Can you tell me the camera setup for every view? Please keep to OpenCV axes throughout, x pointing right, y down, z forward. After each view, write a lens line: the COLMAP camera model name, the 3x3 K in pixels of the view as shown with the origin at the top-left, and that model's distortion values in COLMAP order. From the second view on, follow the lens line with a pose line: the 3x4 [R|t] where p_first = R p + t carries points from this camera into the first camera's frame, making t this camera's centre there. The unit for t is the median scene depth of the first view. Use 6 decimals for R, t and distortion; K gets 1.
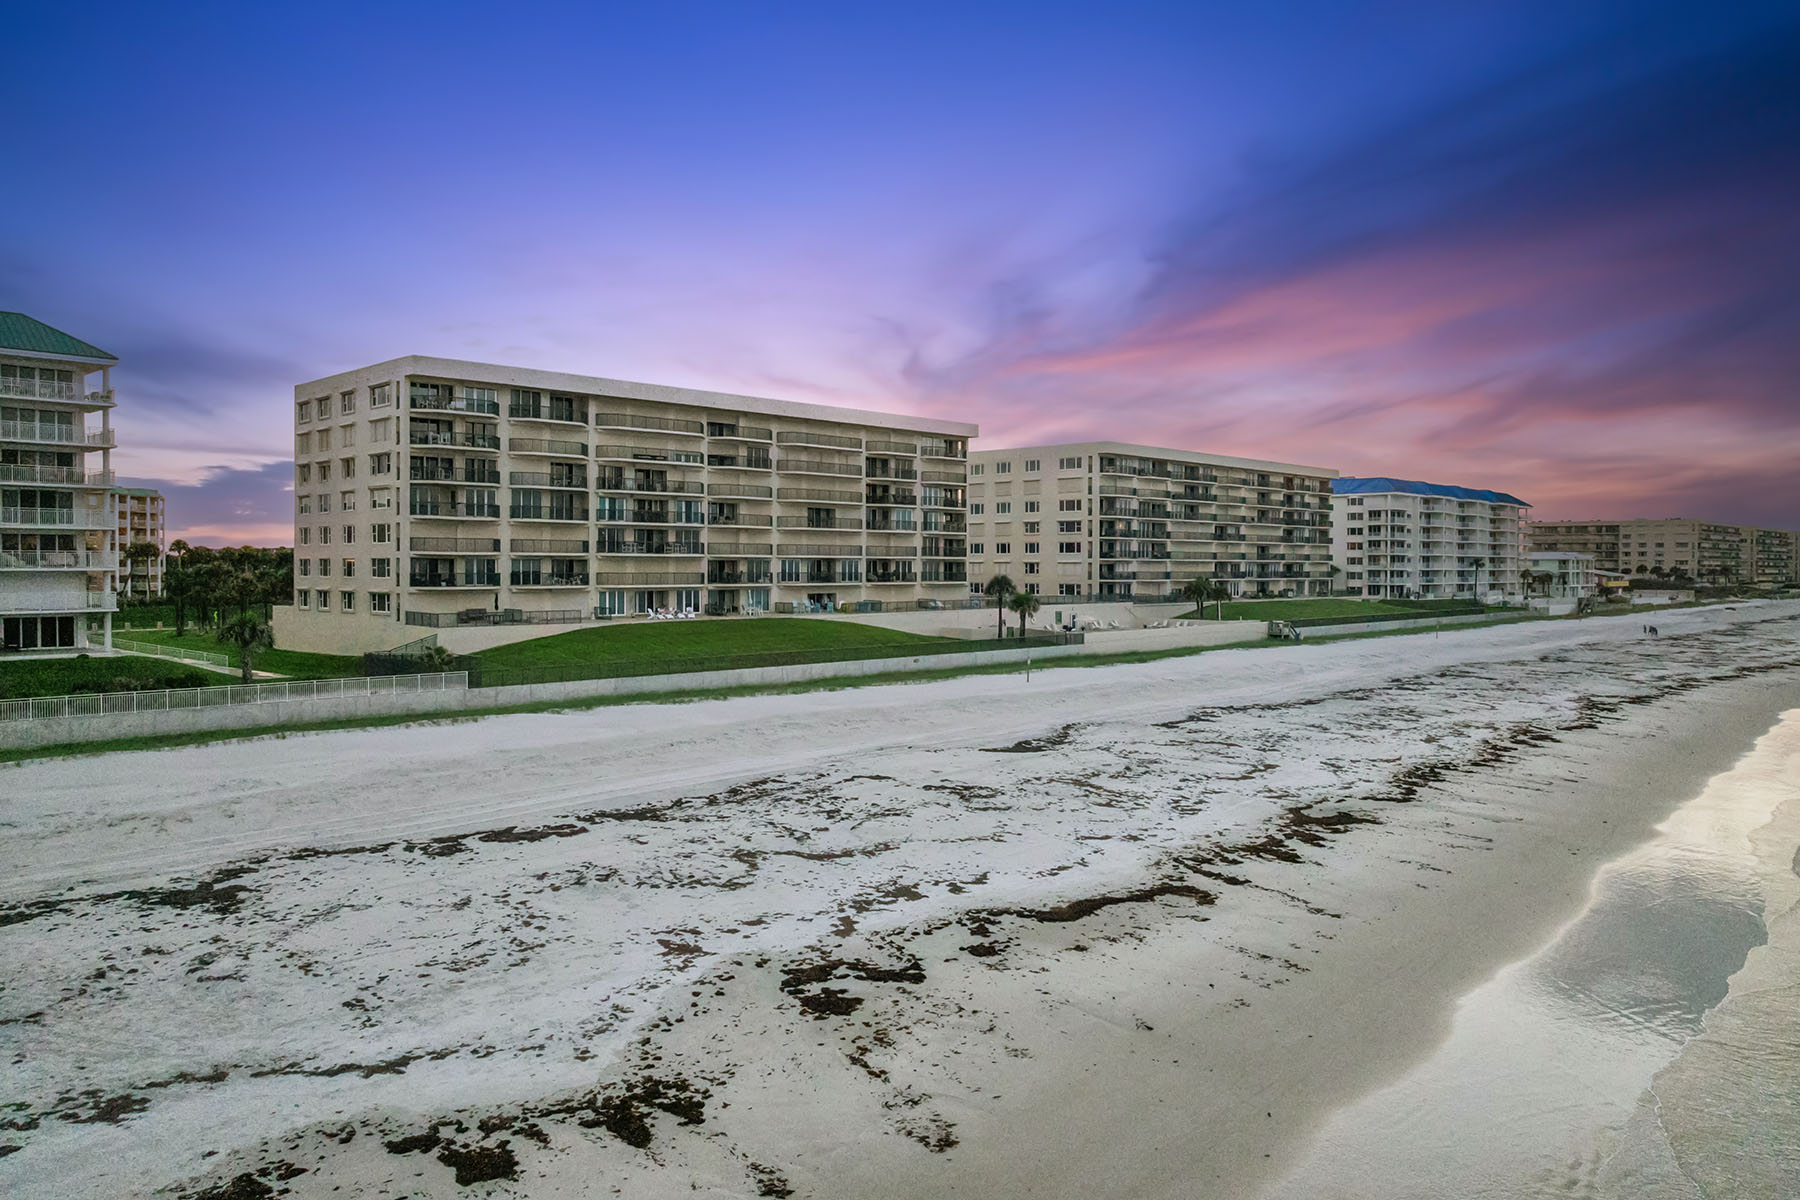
lens RADIAL K [[1269.6, 0, 902.0], [0, 1269.6, 563.3], [0, 0, 1]] dist [-0.041792, -0.003023]
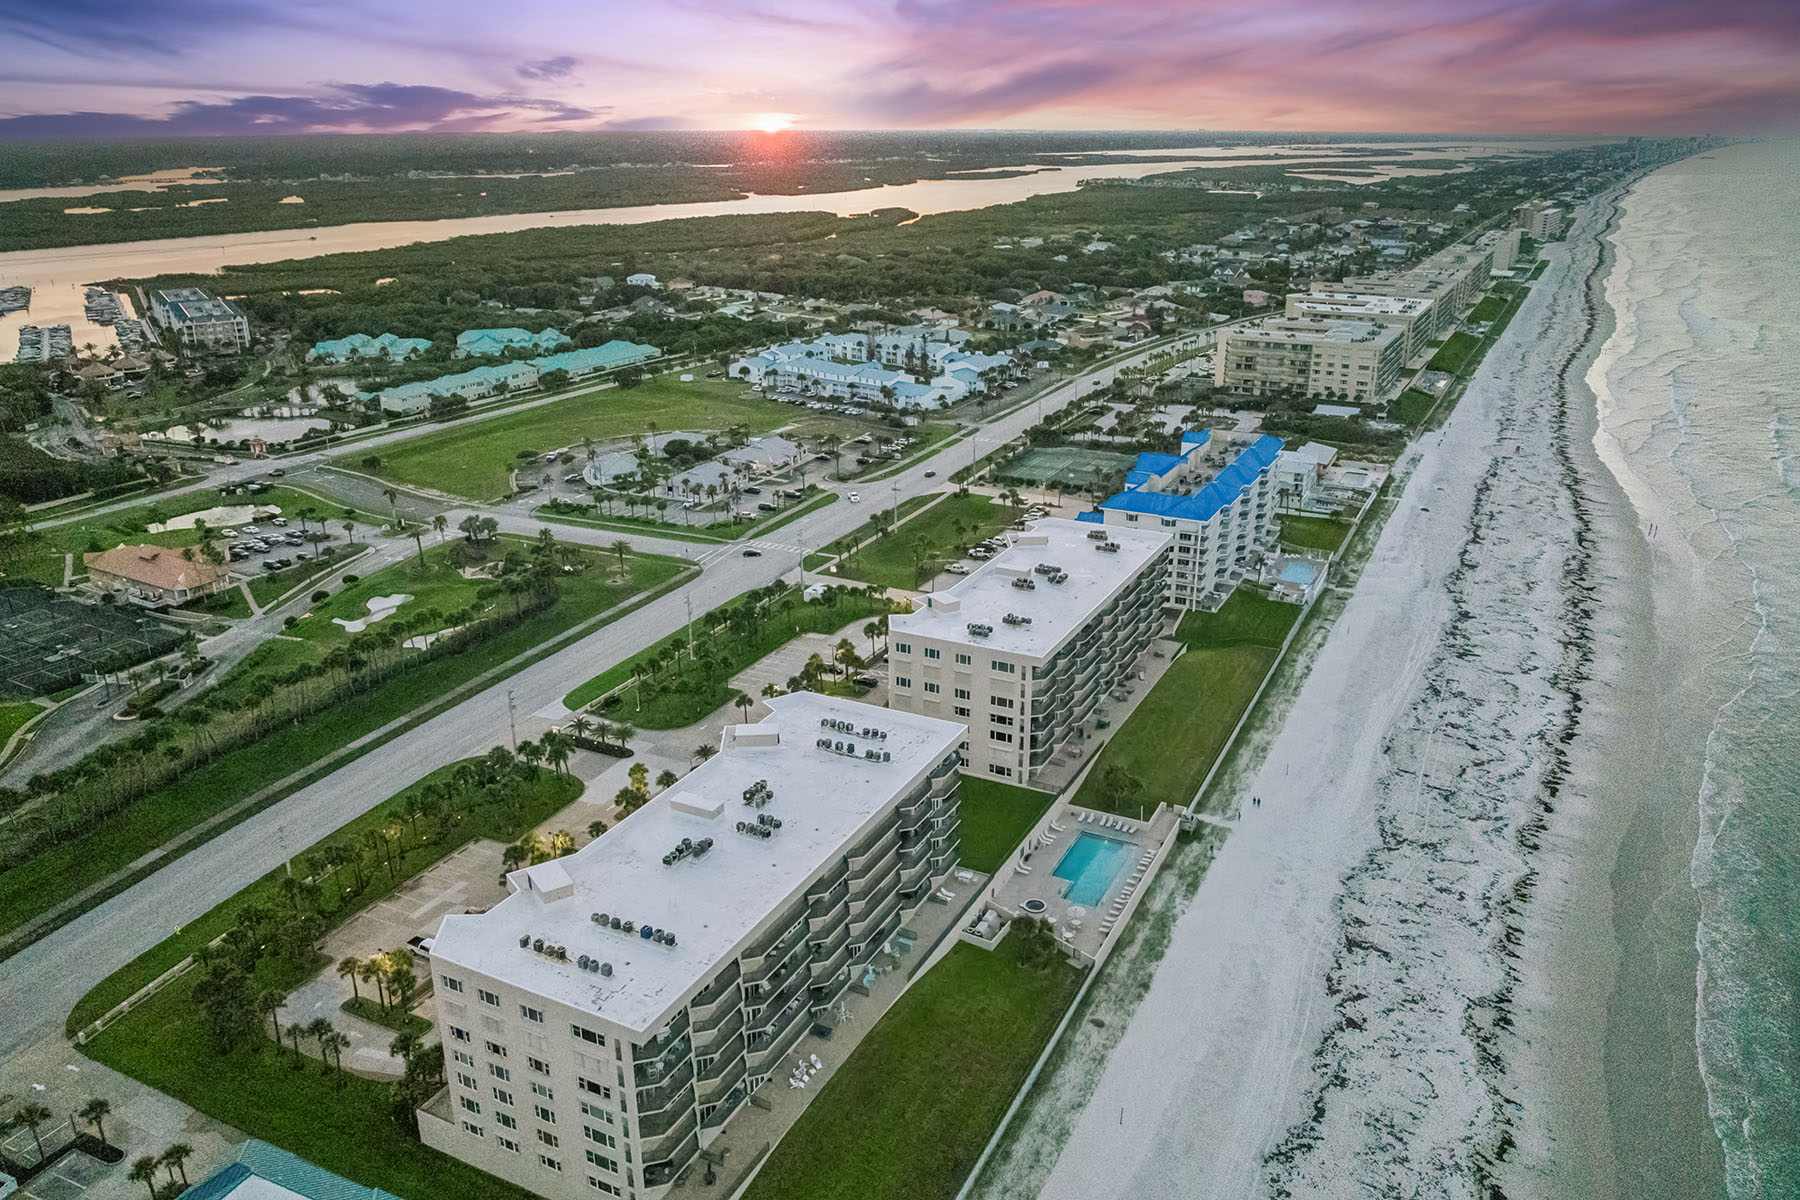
lens RADIAL K [[1323.0, 0, 900.6], [0, 1323.0, 572.8], [0, 0, 1]] dist [-0.016285, -0.055501]
pose [[0.955714, -0.097907, 0.277533, -0.265270], [0.002249, 0.945442, 0.325783, -0.536230], [-0.294288, -0.310731, 0.903793, 0.014818]]
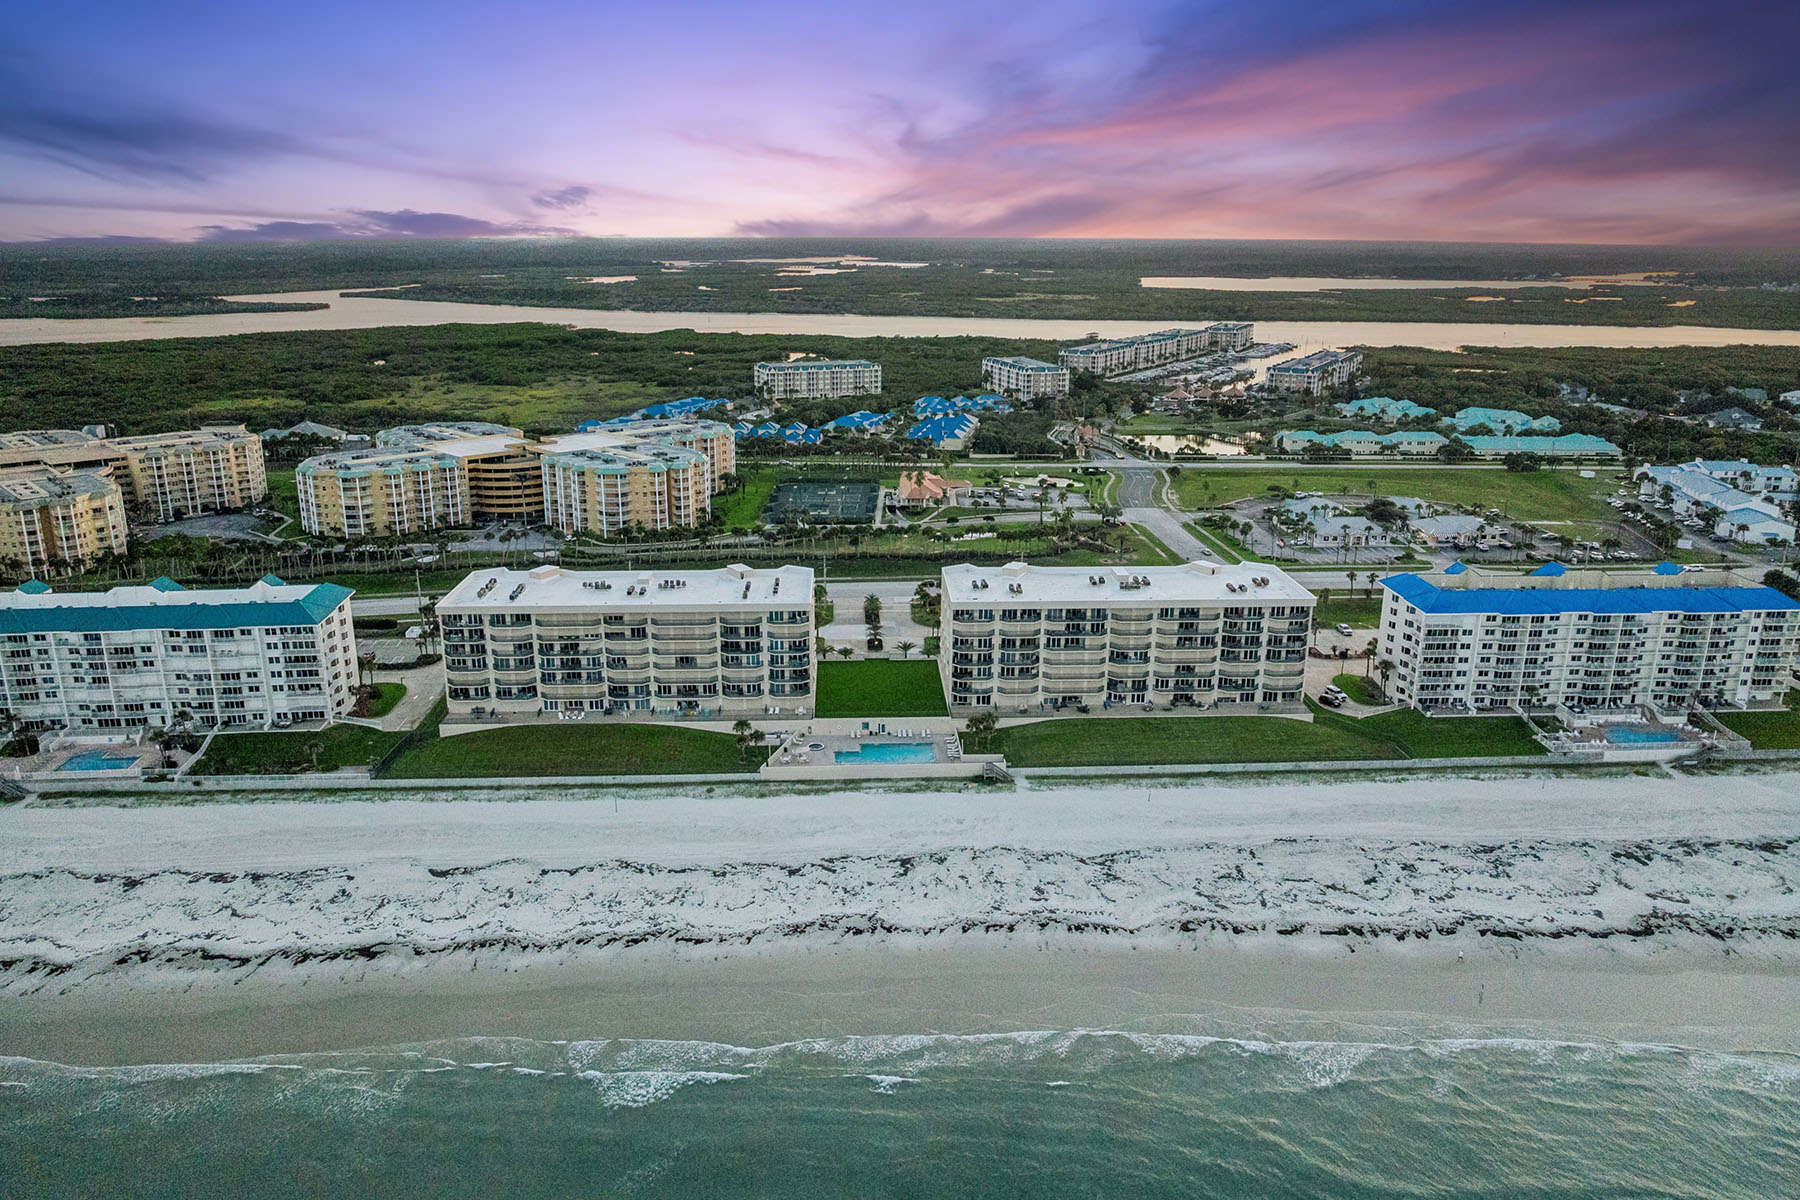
lens RADIAL K [[1279.1, 0, 900.0], [0, 1279.1, 600.0], [0, 0, 1]] dist [-0.036712, -0.003565]
pose [[0.726147, 0.190340, -0.660668, 1.033611], [0.001286, 0.960538, 0.278146, -0.482839], [0.687539, -0.202825, 0.697247, -0.020098]]
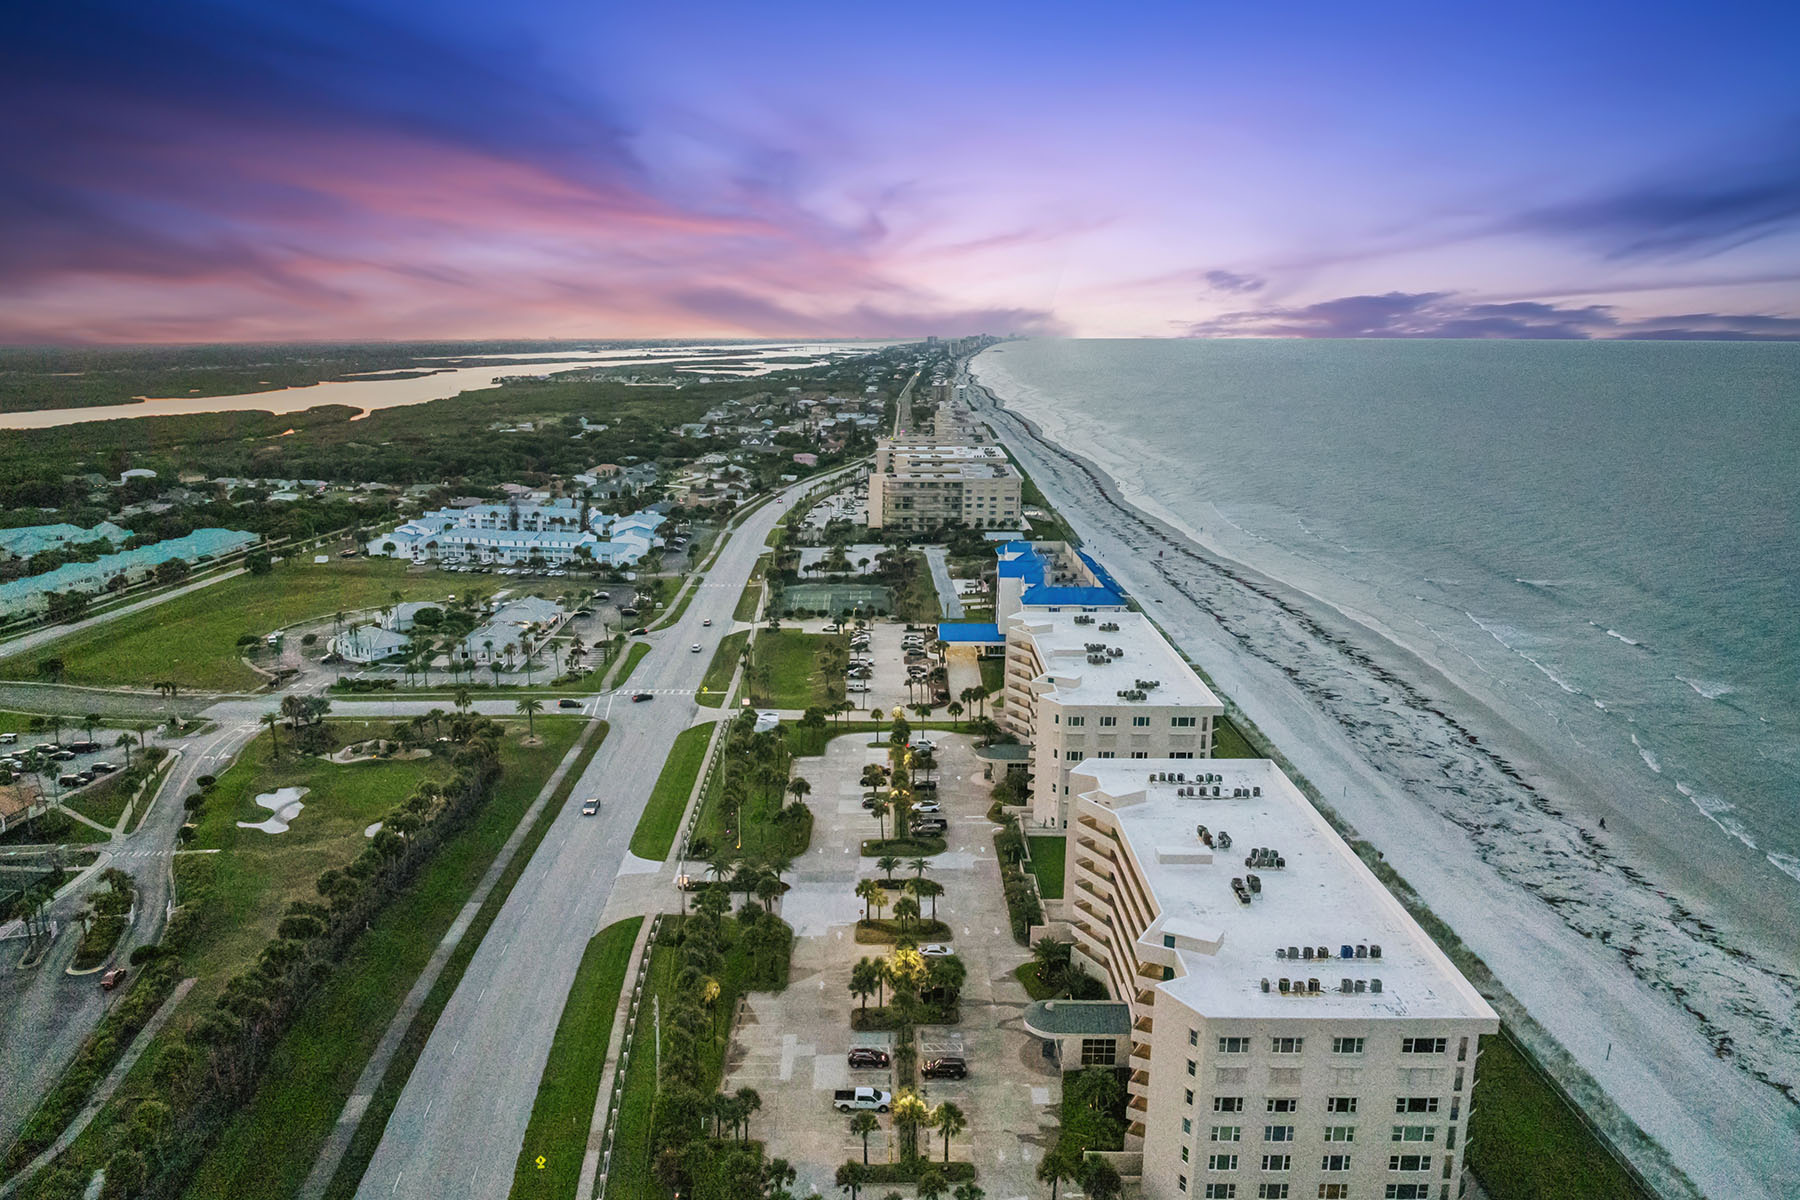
lens RADIAL K [[1299.2, 0, 849.7], [0, 1299.2, 596.4], [0, 0, 1]] dist [-0.032312, -0.007050]
pose [[0.738466, -0.136812, 0.660266, -0.857479], [0.000434, 0.979296, 0.202432, -0.432365], [-0.674291, -0.149203, 0.723236, 0.374376]]
